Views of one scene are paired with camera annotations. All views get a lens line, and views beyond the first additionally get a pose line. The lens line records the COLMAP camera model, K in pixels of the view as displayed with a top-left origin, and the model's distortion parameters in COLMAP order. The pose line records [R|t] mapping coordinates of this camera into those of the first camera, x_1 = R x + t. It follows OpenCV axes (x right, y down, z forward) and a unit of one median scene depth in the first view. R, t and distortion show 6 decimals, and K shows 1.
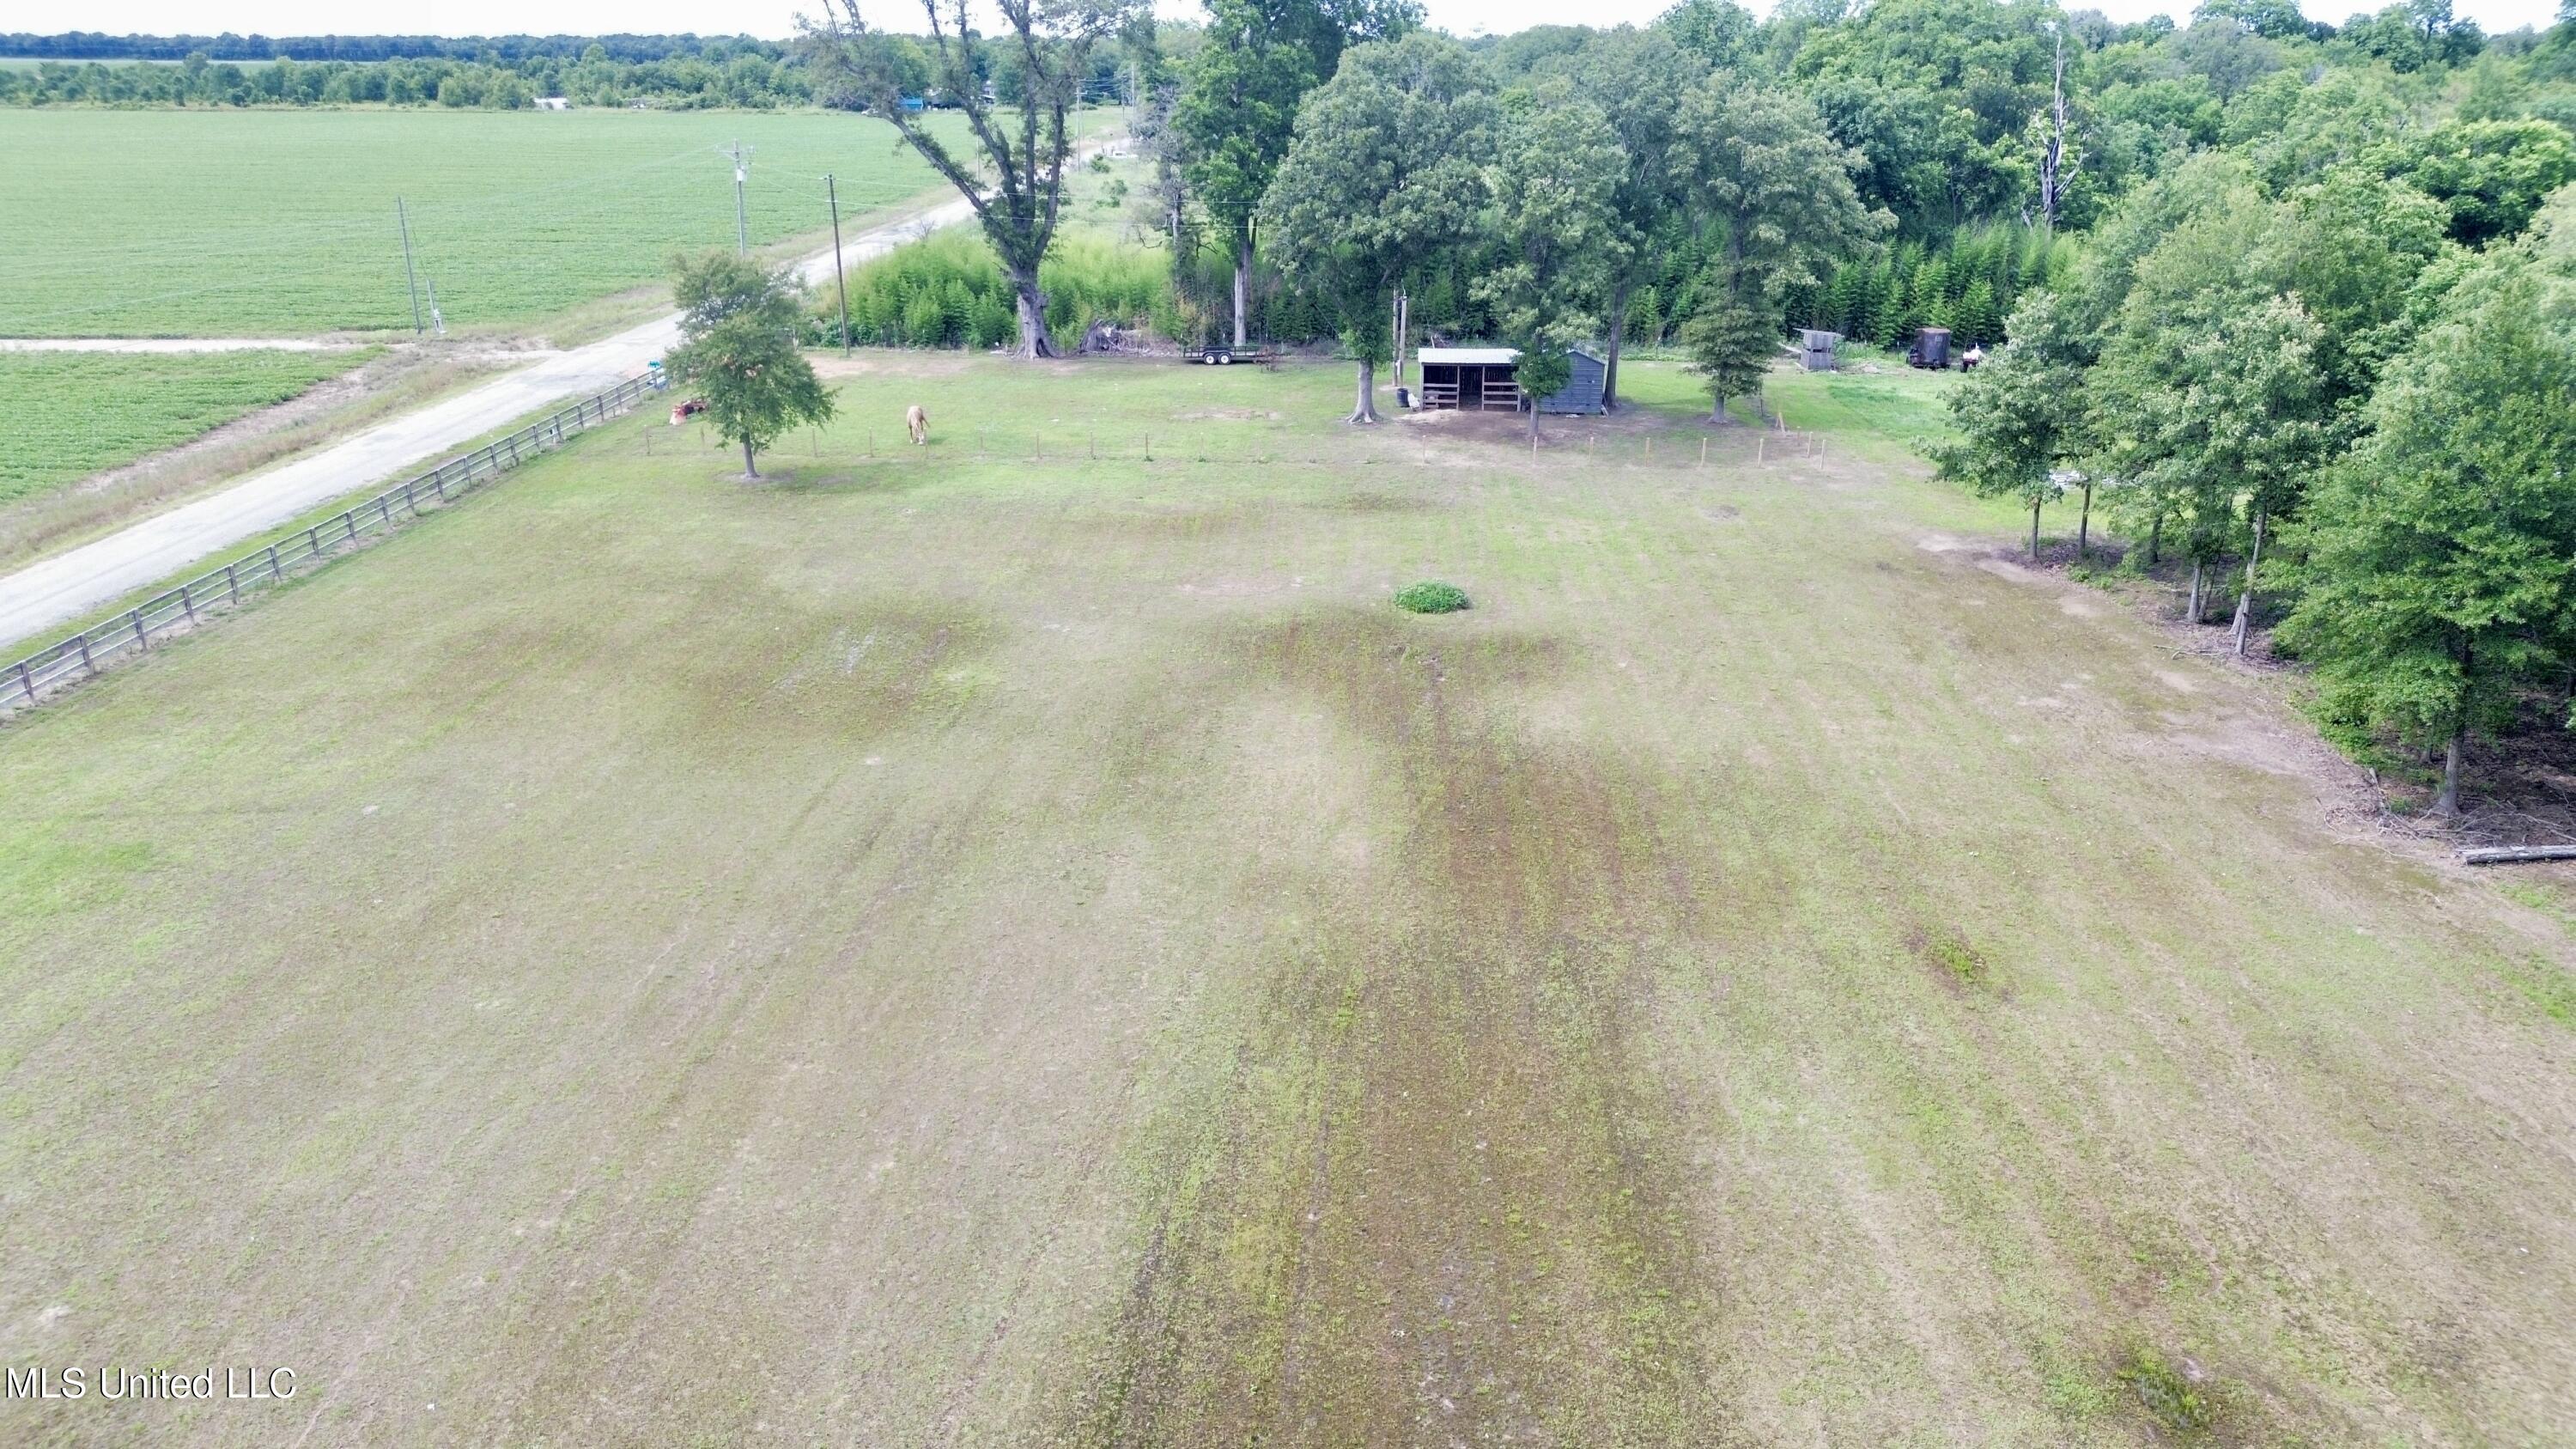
lens RADIAL K [[1827.9, 0, 1285.2], [0, 1827.9, 723.1], [0, 0, 1]] dist [0.064086, -0.061666]
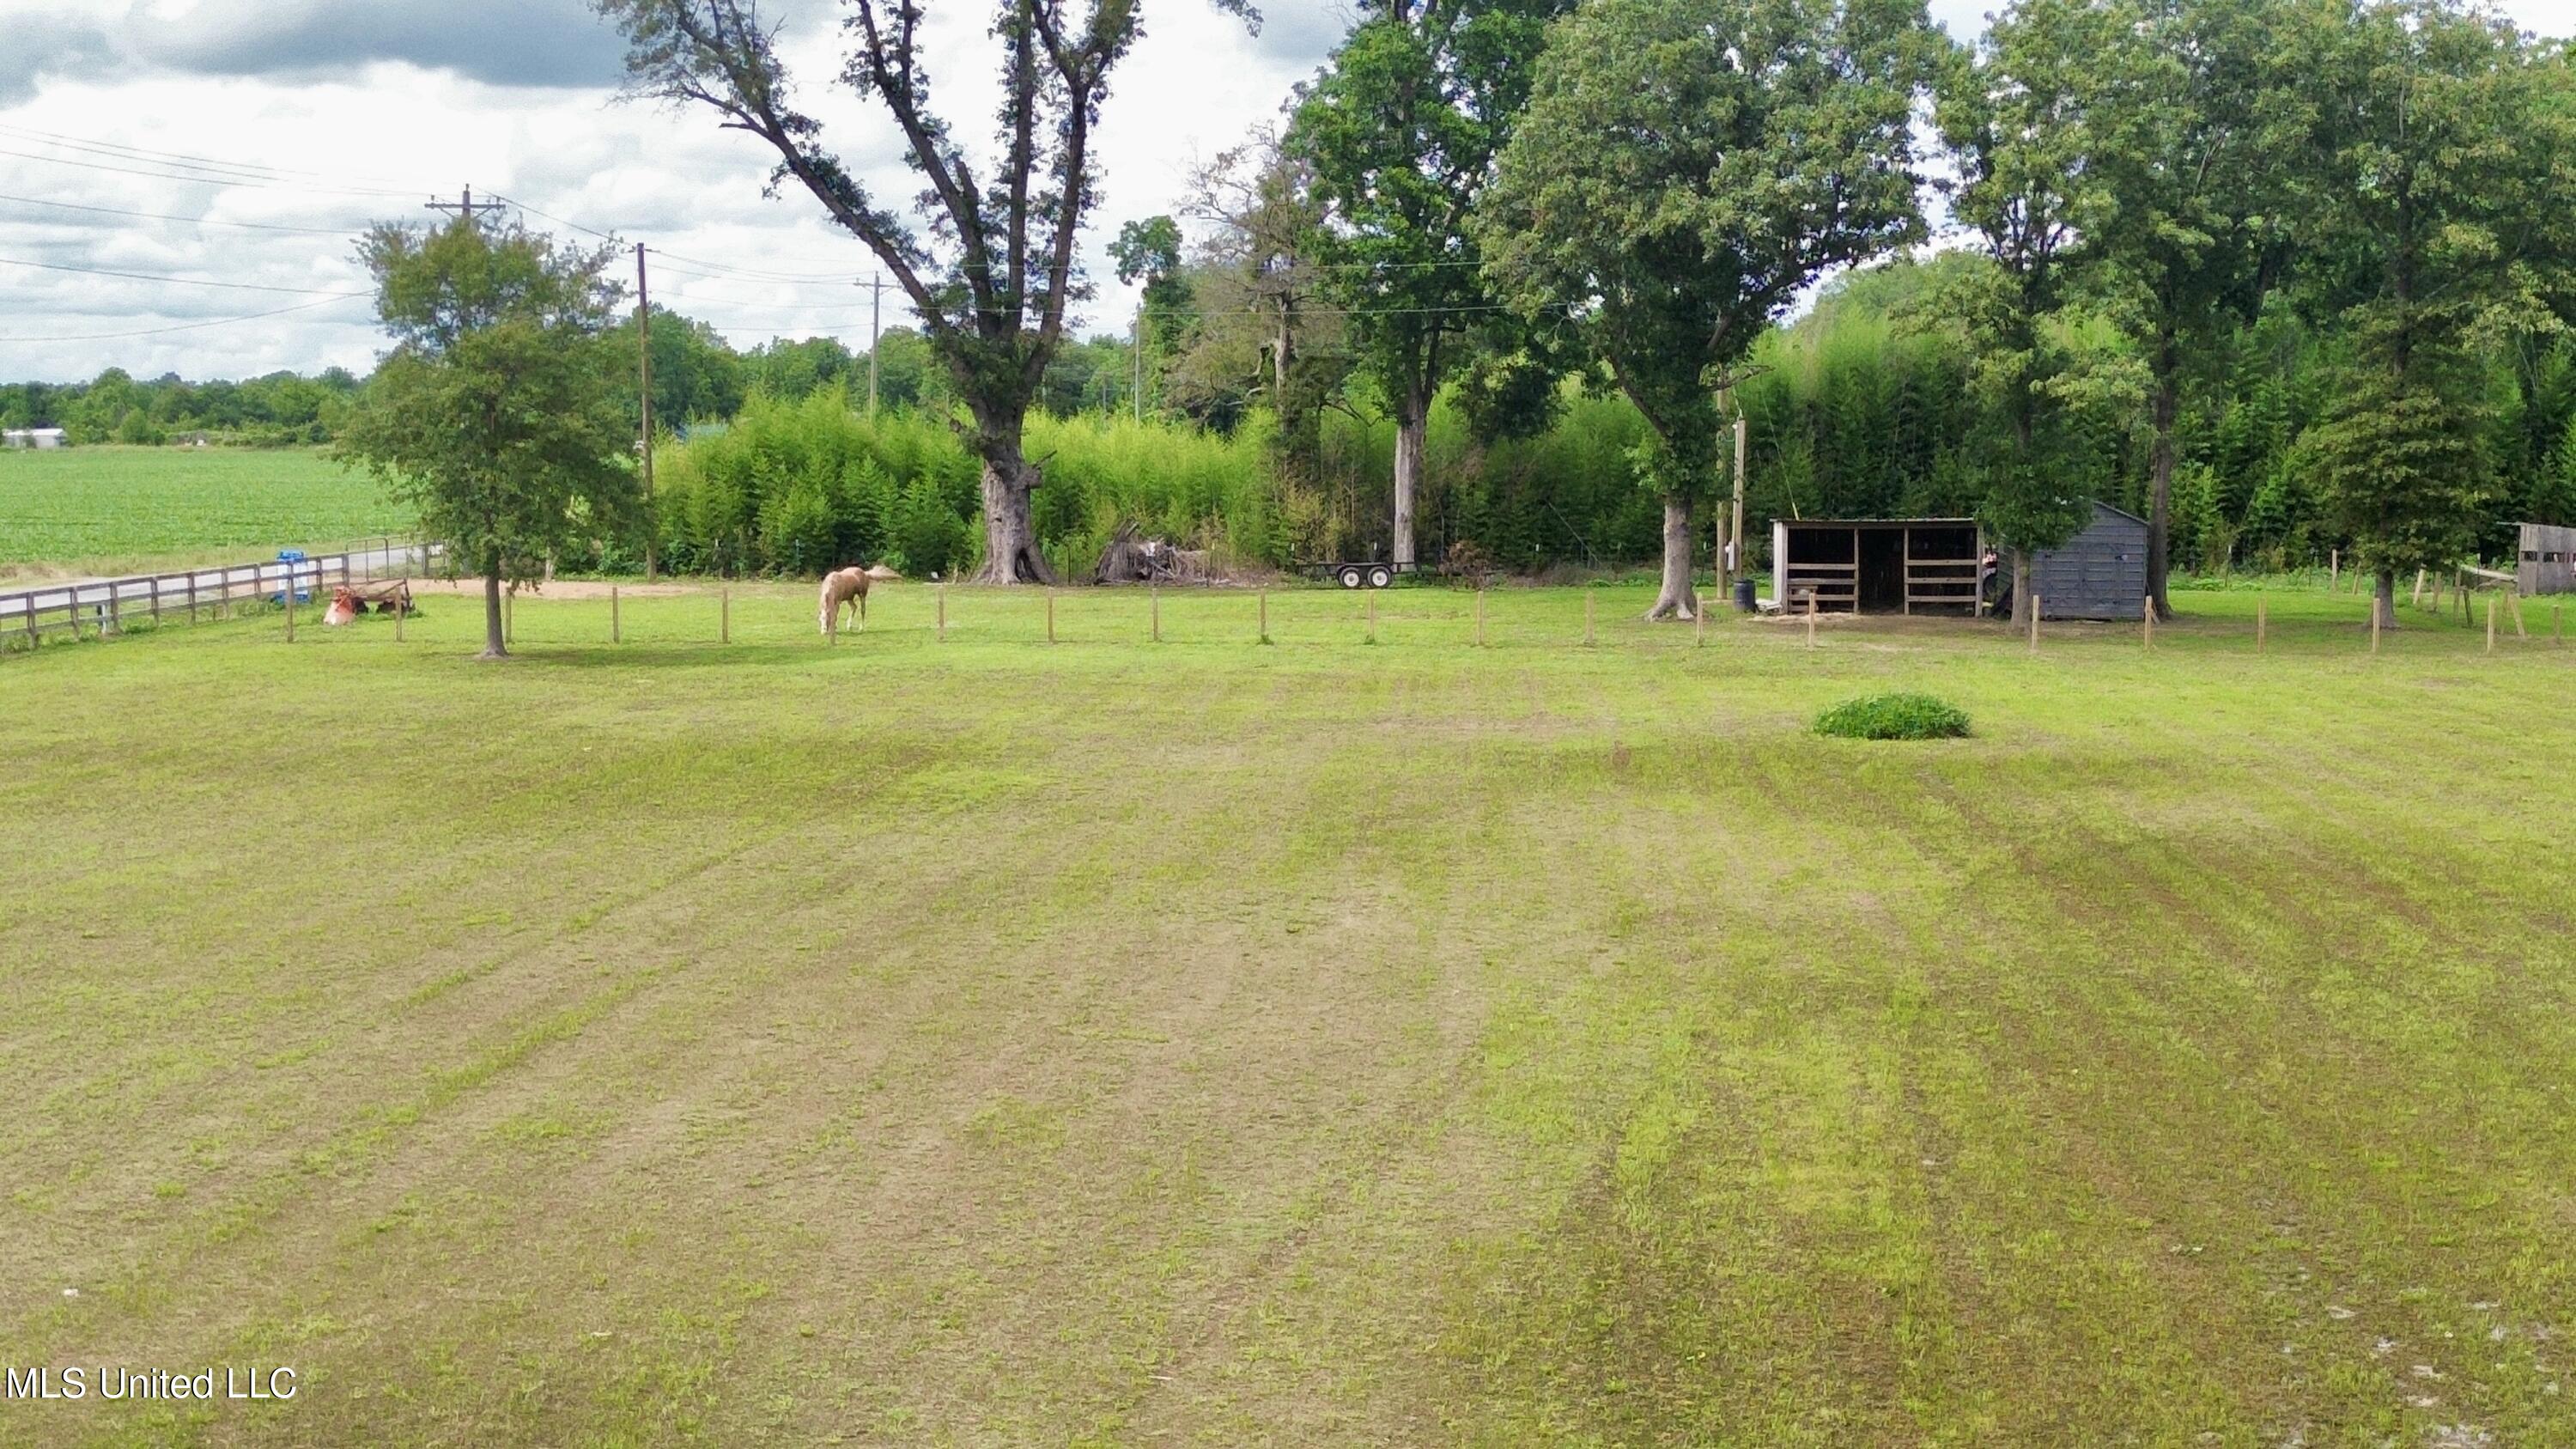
lens RADIAL K [[3640.0, 0, 1281.5], [0, 3640.0, 671.1], [0, 0, 1]] dist [0.156979, -0.476736]
pose [[0.999611, -0.002250, -0.027802, -0.038976], [-0.005489, 0.961376, -0.275185, 0.129731], [0.027347, 0.275230, 0.960989, 0.028502]]
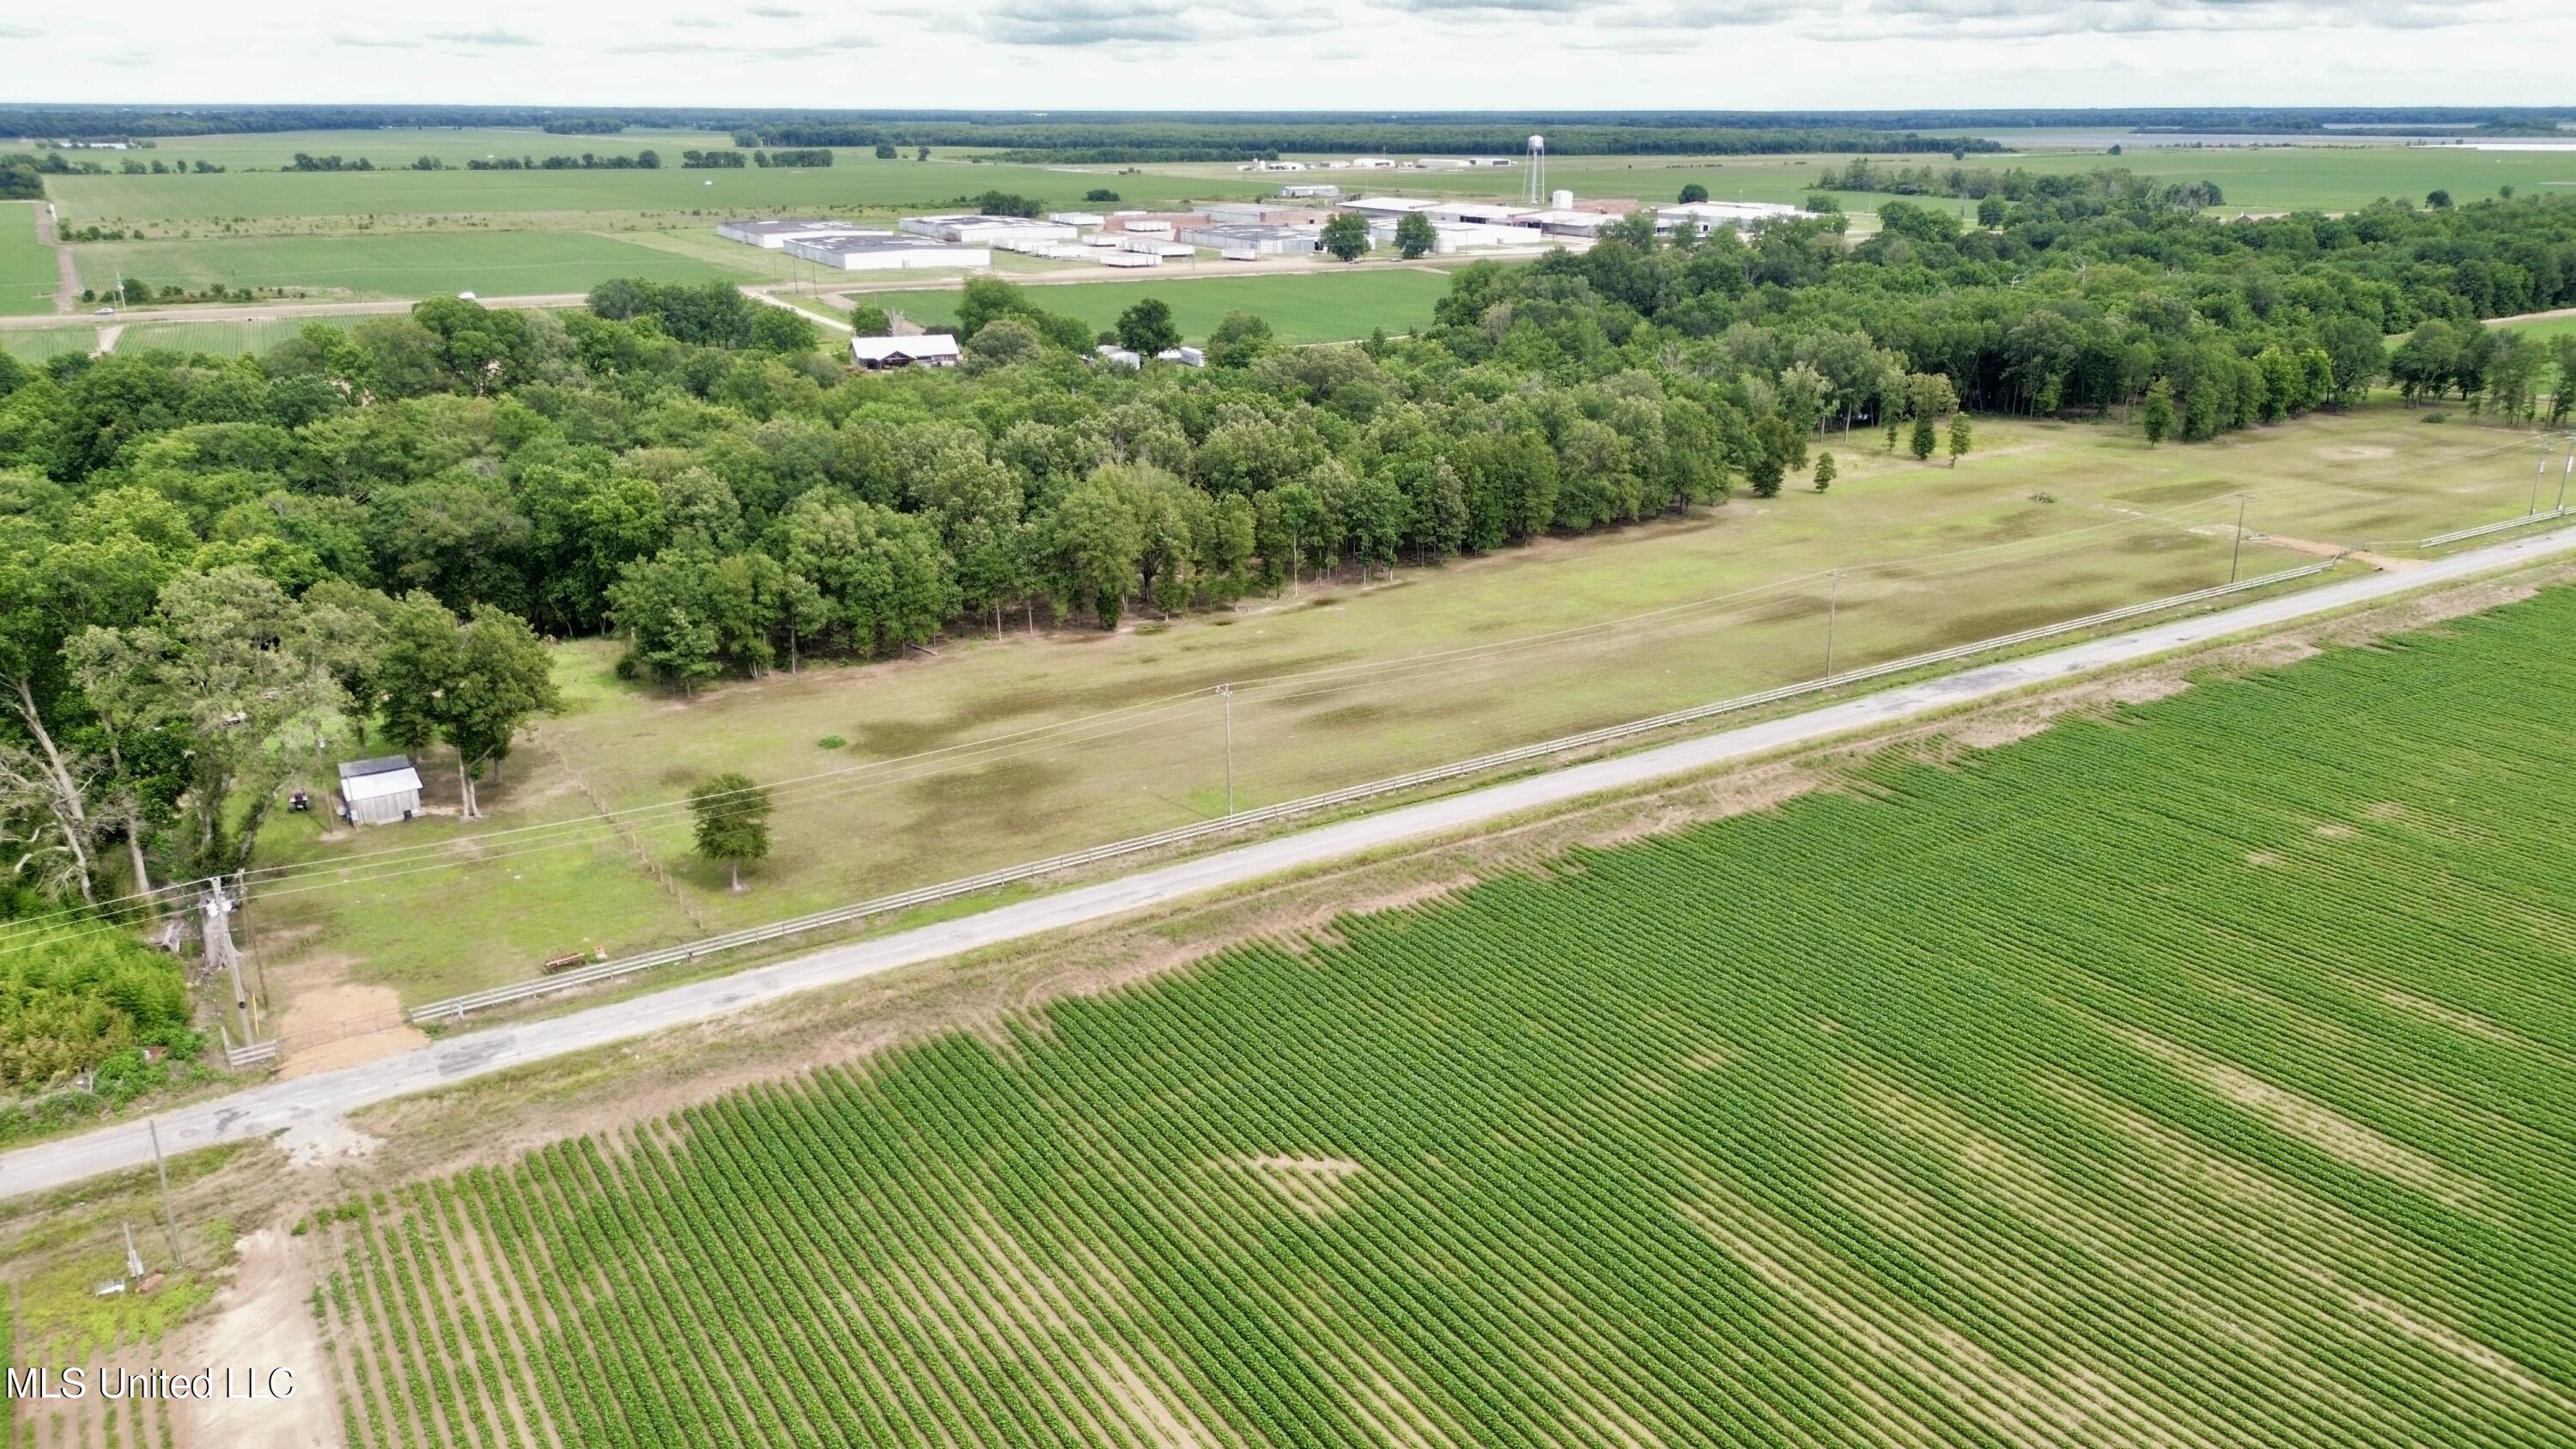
lens RADIAL K [[1820.0, 0, 1286.6], [0, 1820.0, 710.1], [0, 0, 1]] dist [0.078869, -0.080064]
pose [[-0.568936, -0.256590, 0.781328, -1.712112], [0.282181, 0.831490, 0.478537, -0.862070], [-0.772455, 0.492733, -0.400660, 1.076636]]
